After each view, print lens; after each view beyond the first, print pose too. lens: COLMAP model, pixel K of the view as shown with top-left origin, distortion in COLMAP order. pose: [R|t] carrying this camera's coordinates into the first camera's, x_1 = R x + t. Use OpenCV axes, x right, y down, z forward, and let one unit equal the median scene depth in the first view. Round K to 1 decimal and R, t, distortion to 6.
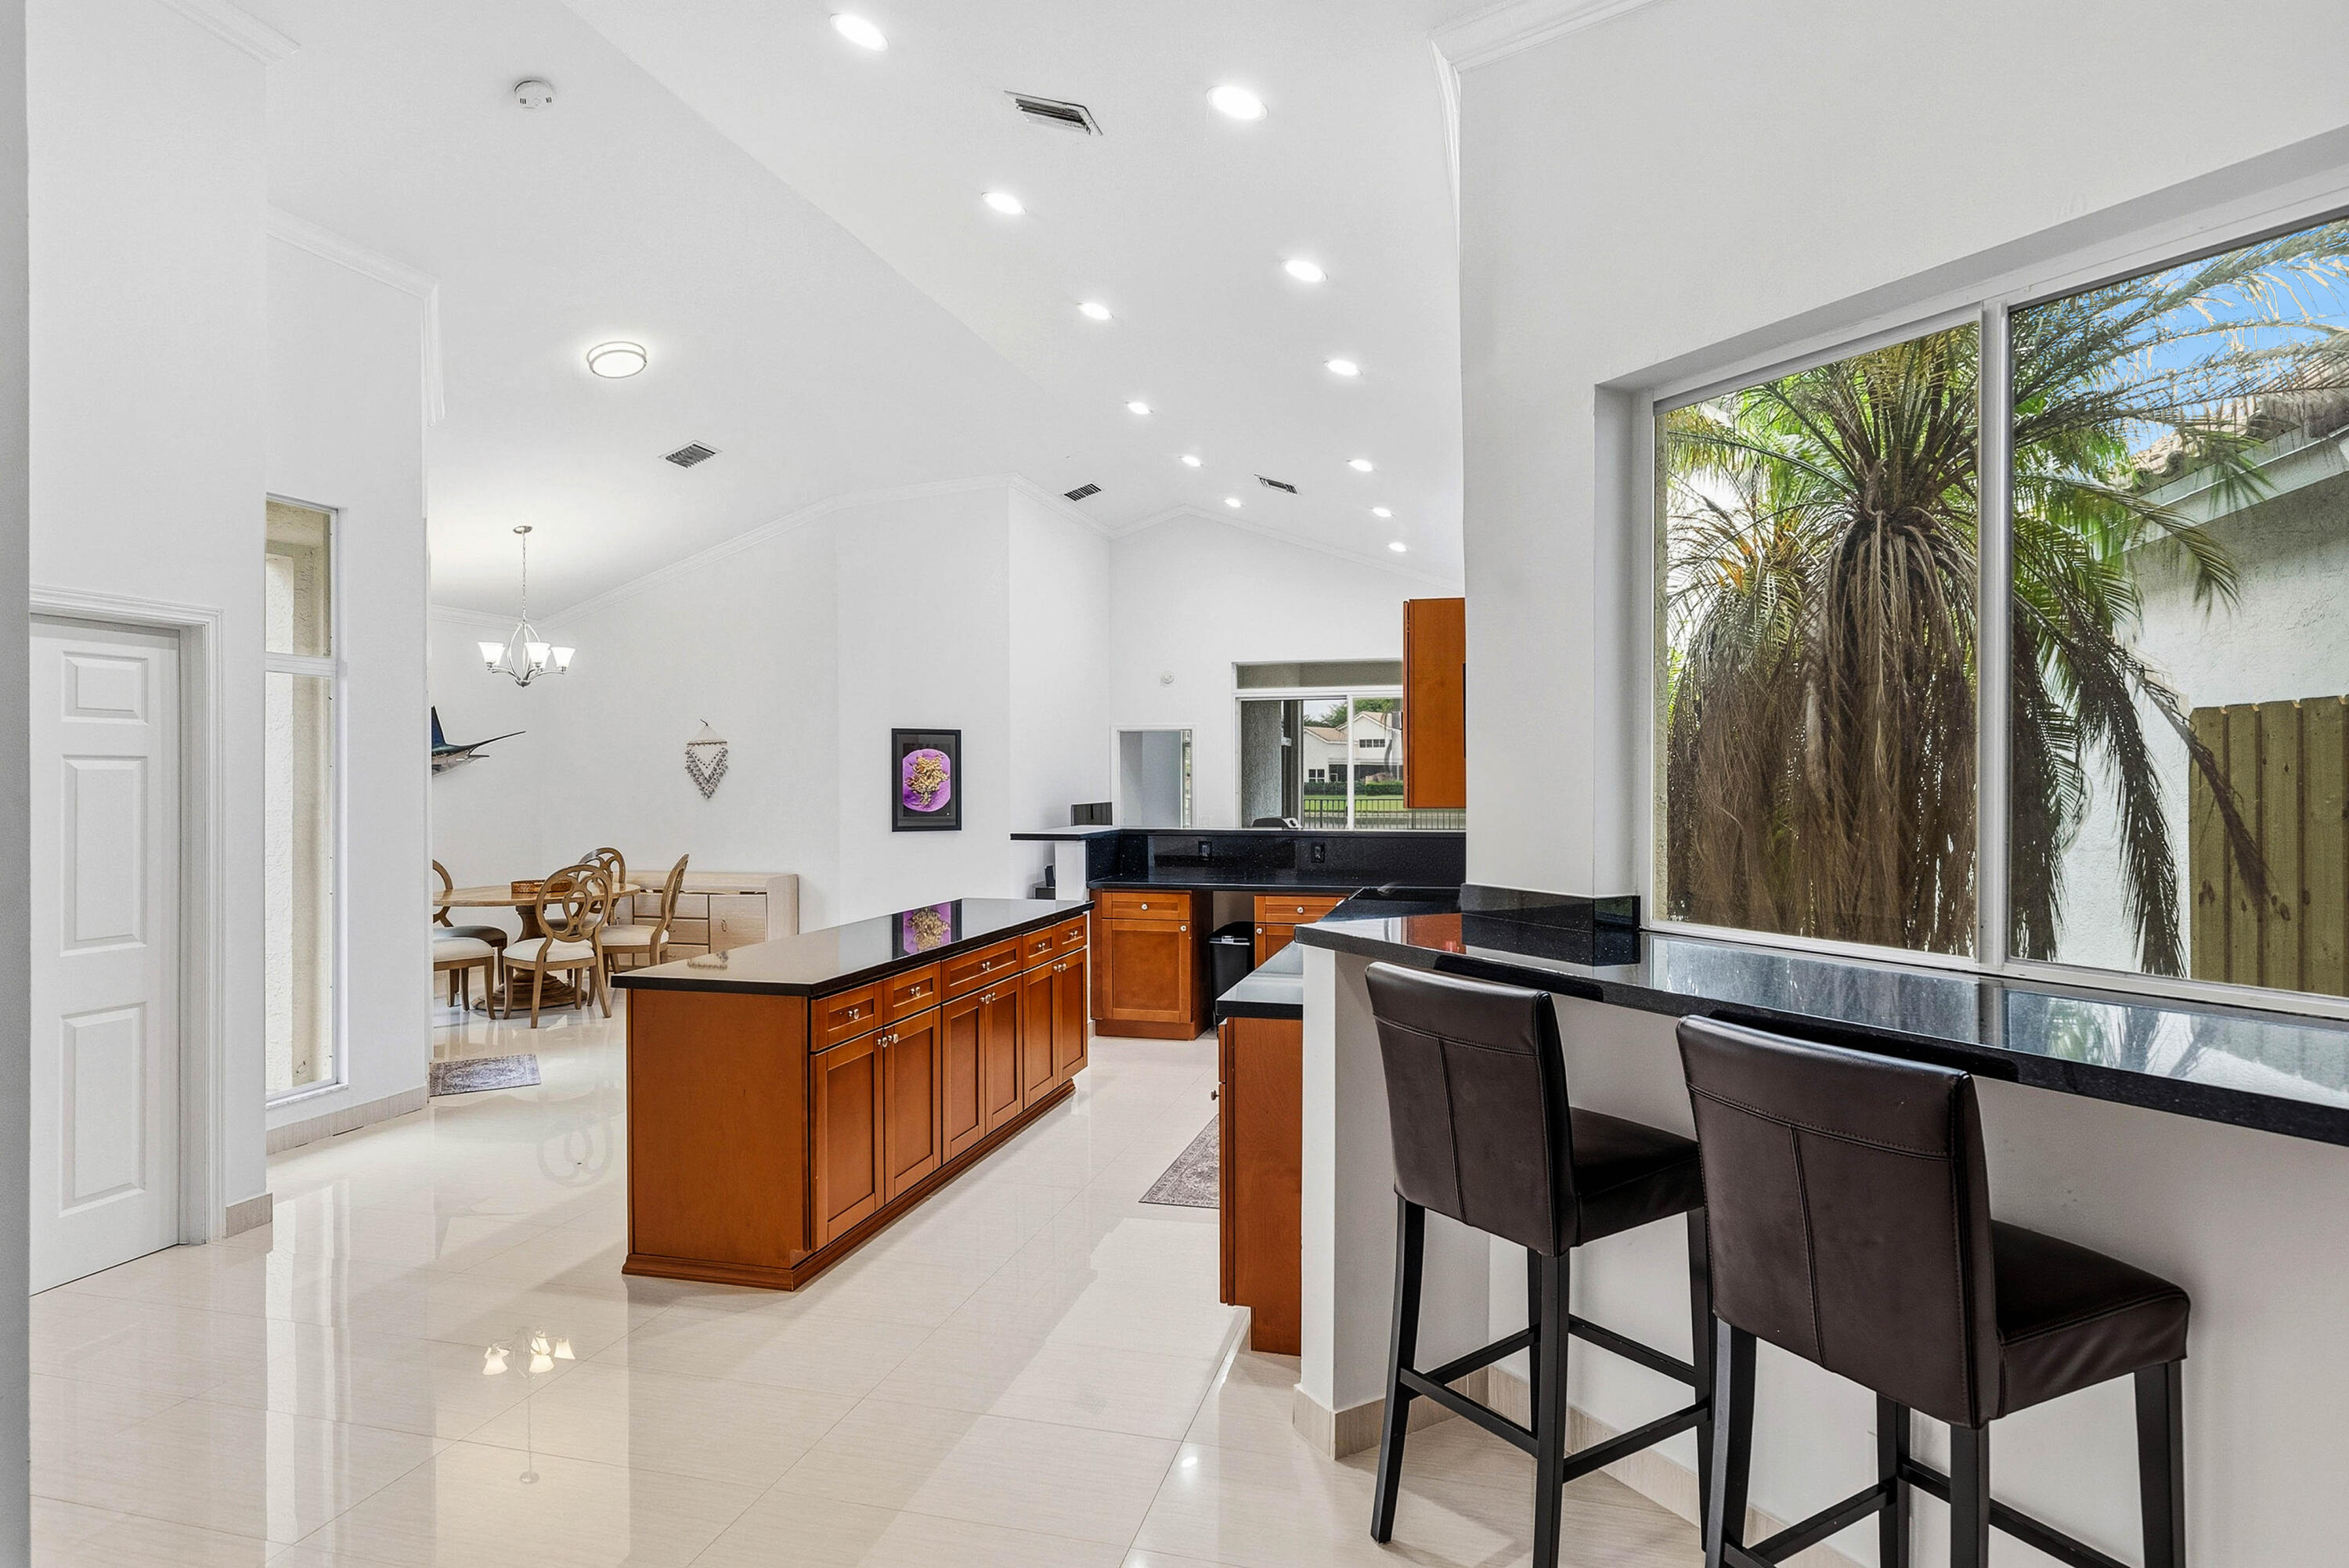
lens RADIAL K [[1218.9, 0, 1174.5], [0, 1218.9, 784.0], [0, 0, 1]] dist [0.002325, 0.000433]
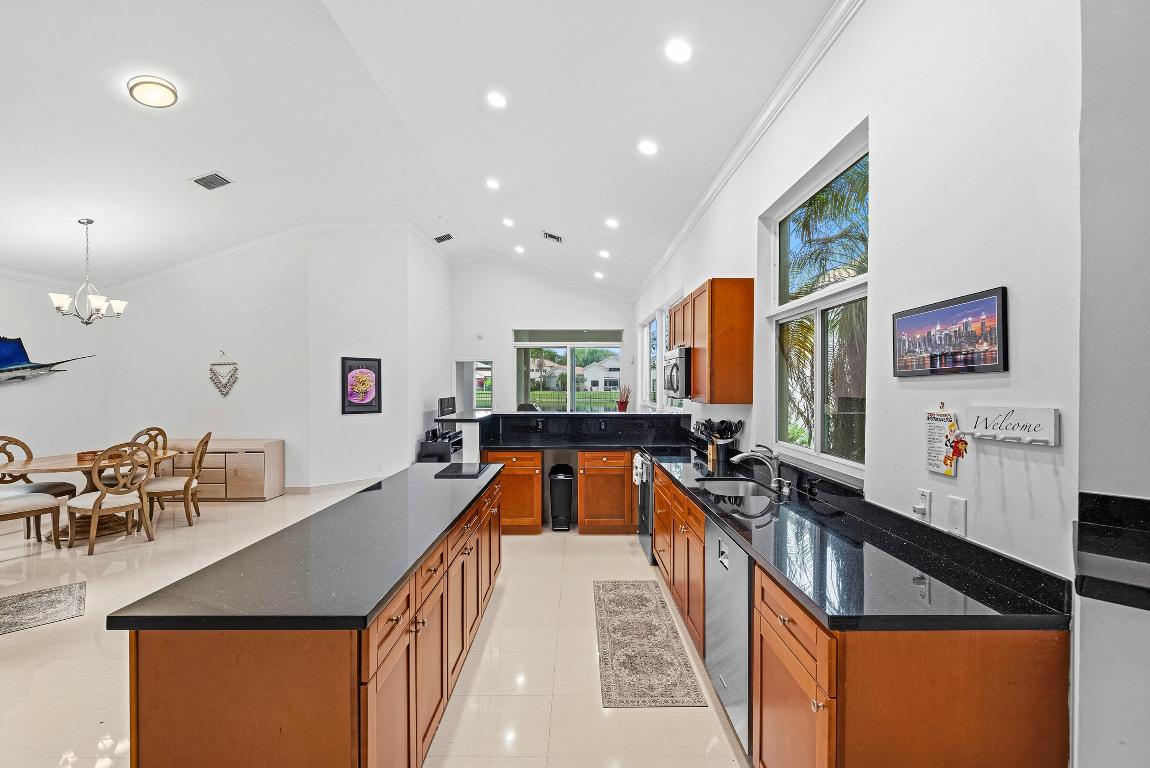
lens RADIAL K [[489.8, 0, 569.9], [0, 489.8, 389.0], [0, 0, 1]] dist [-0.000283, 0.000009]
pose [[0.968433, -0.000296, 0.249274, -0.099325], [-0.000819, 0.999990, 0.004371, -0.002473], [-0.249273, -0.004437, 0.968423, 0.250831]]
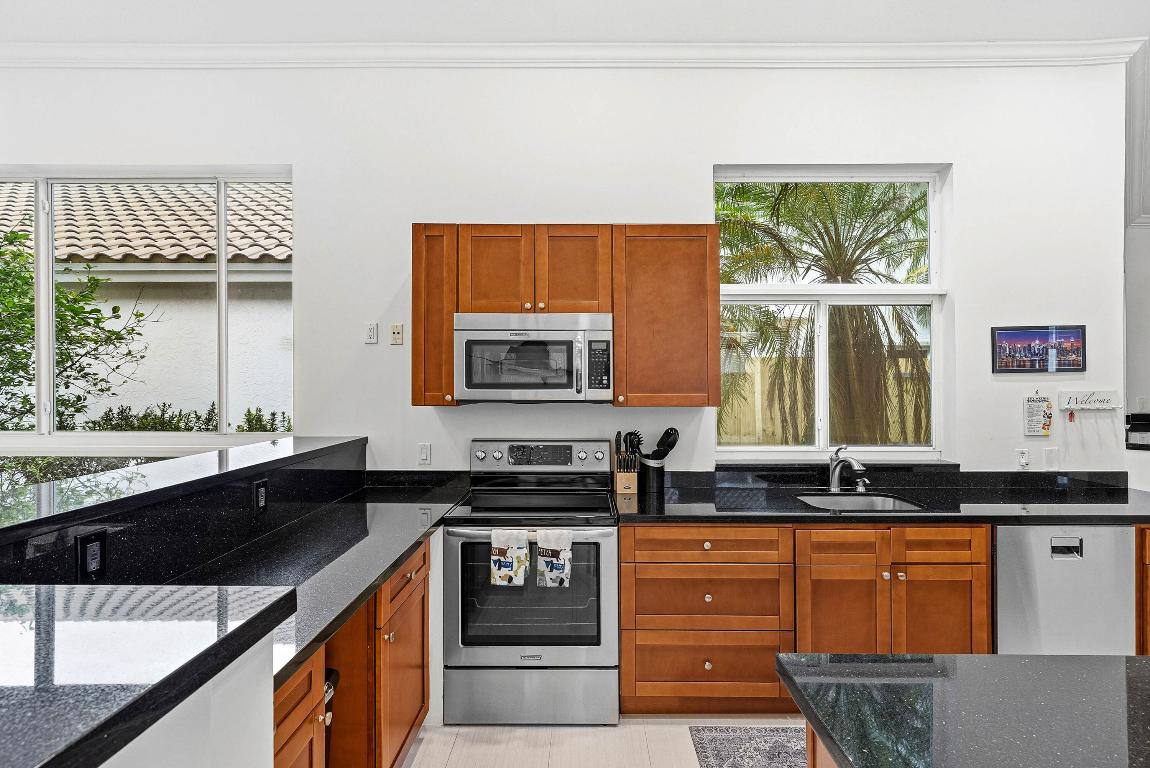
lens RADIAL K [[535.9, 0, 575.0], [0, 535.9, 384.0], [0, 0, 1]] dist [0.002386, 0.000450]
pose [[-0.244380, -0.000449, 0.969679, -0.162605], [0.004006, 0.999991, 0.001473, -0.001875], [-0.969671, 0.004245, -0.244376, 0.776878]]
